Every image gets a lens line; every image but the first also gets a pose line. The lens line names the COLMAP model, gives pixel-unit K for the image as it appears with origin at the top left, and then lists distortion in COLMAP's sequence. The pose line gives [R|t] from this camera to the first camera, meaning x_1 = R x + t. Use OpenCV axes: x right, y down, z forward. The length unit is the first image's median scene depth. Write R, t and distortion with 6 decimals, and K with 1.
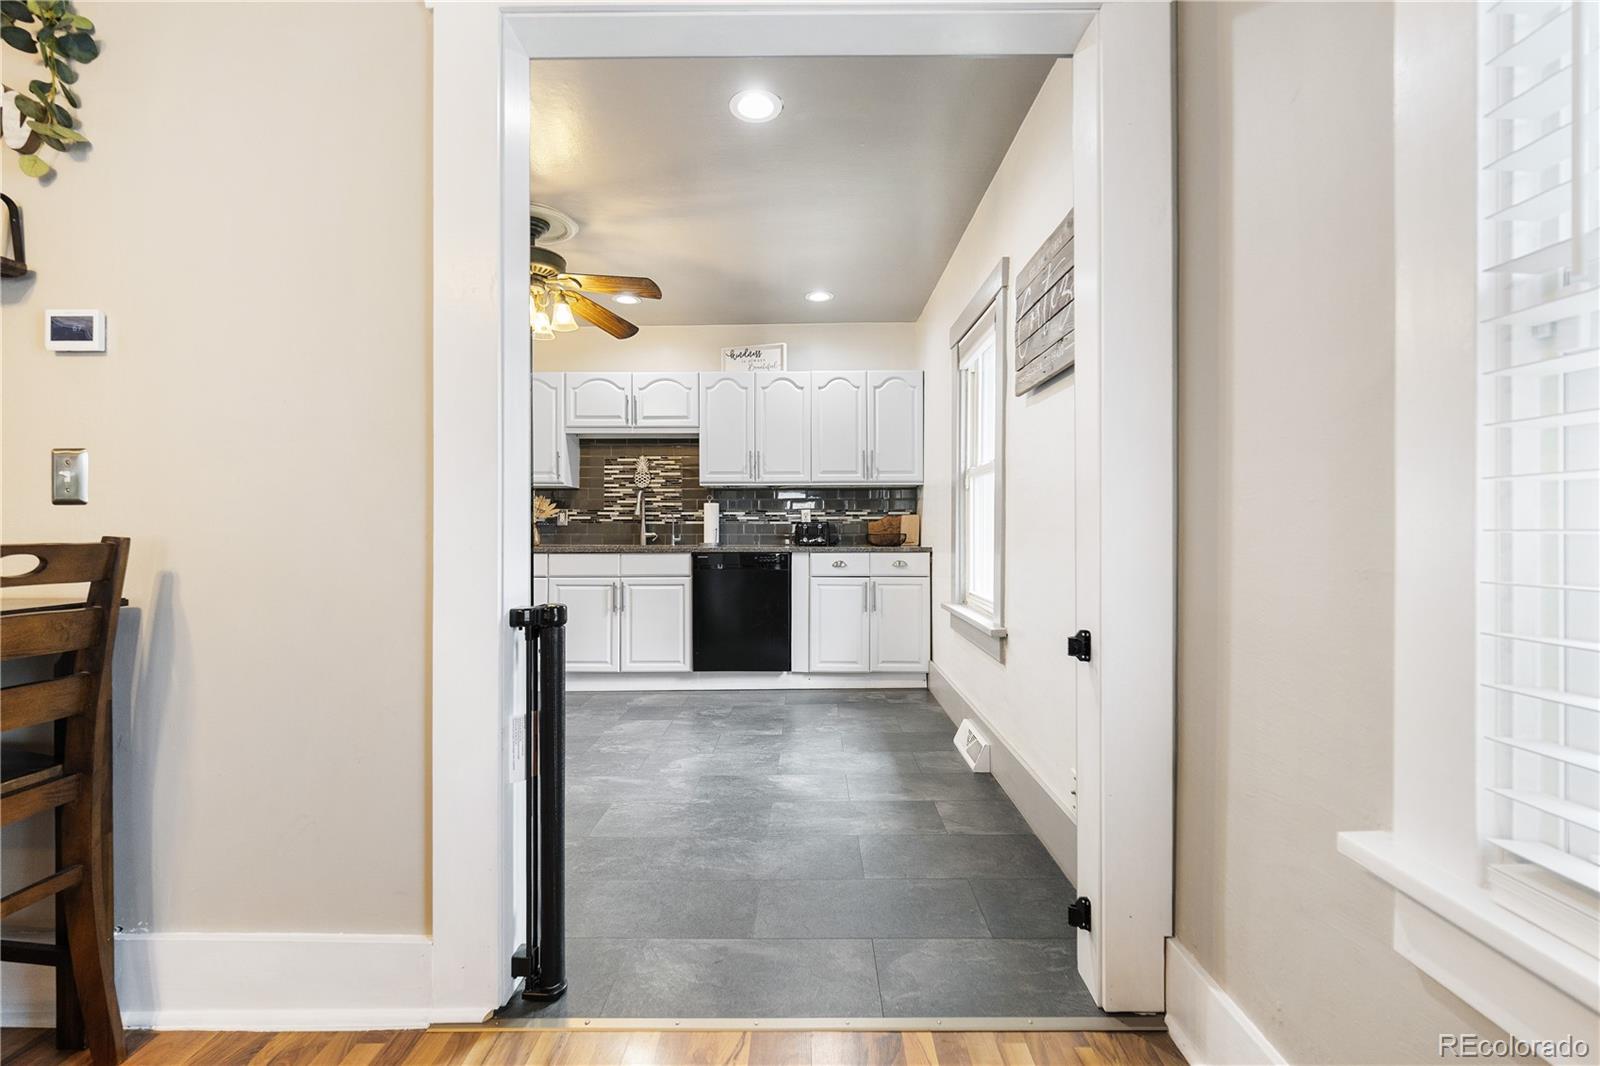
lens RADIAL K [[677.5, 0, 794.7], [0, 677.5, 525.7], [0, 0, 1]] dist [-0.004032, -0.001871]
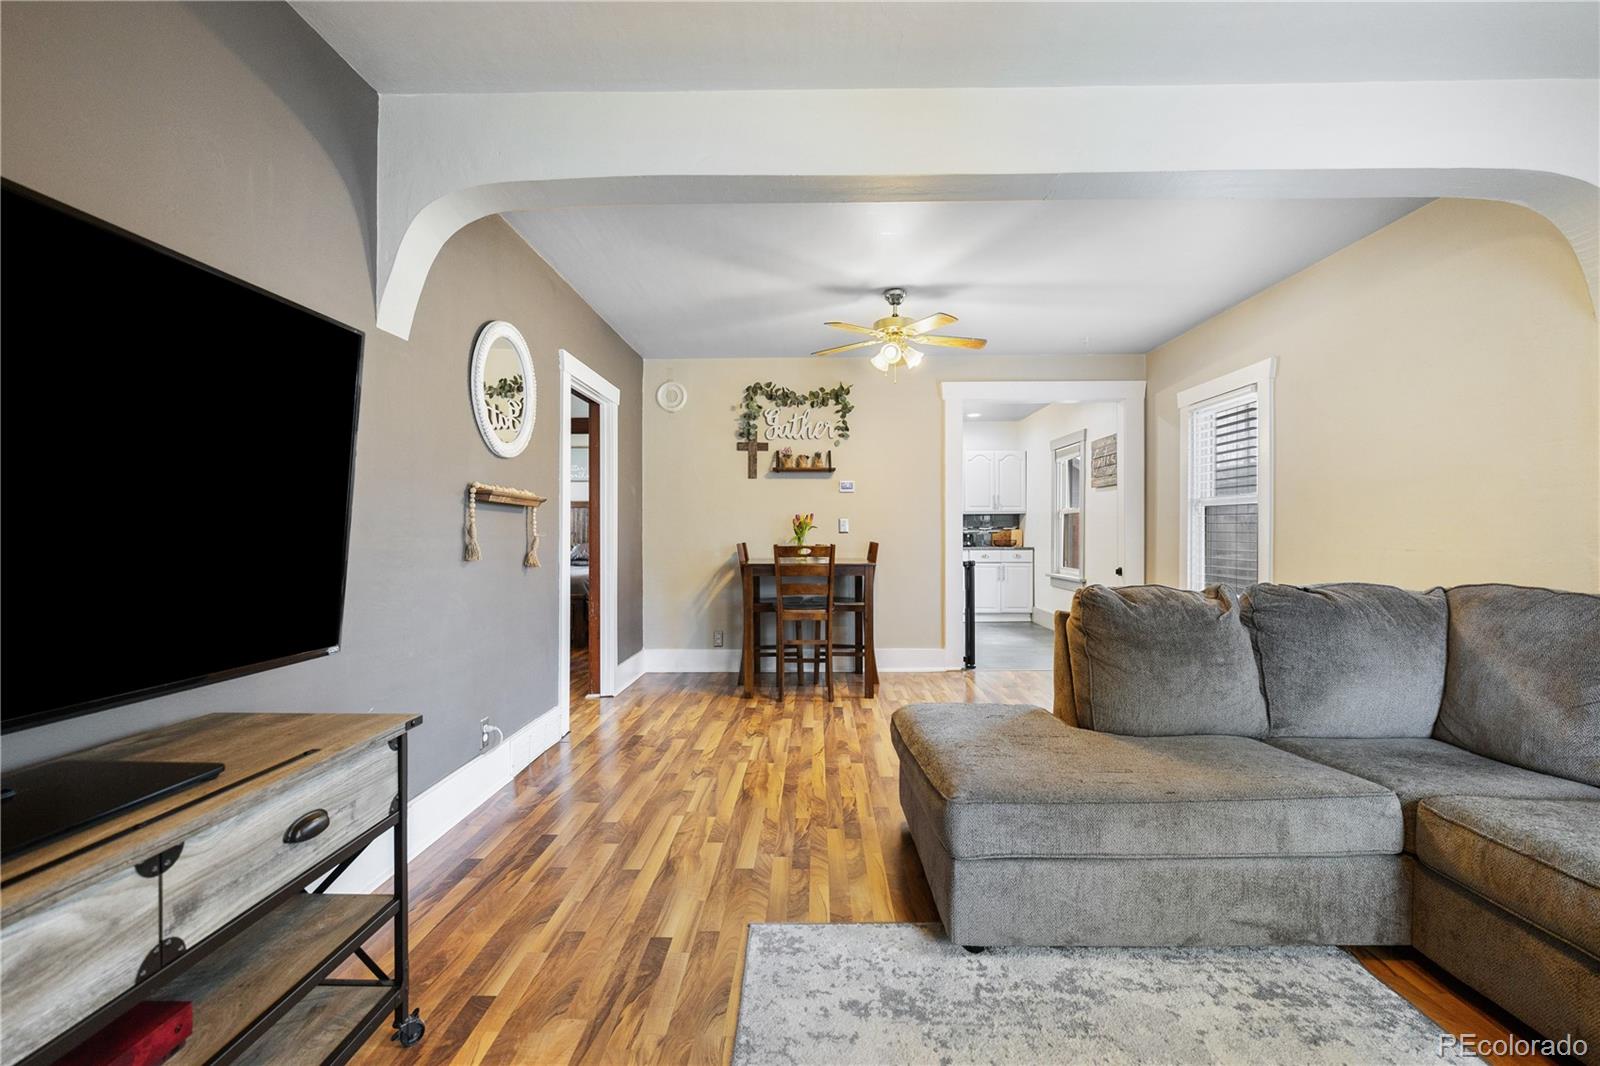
lens RADIAL K [[701.2, 0, 800.0], [0, 701.2, 536.2], [0, 0, 1]] dist [0.004444, -0.002222]
pose [[0.999984, -0.003205, -0.004724, -0.437433], [0.003240, 0.999968, 0.007316, -0.014676], [0.004700, -0.007331, 0.999962, -0.952569]]
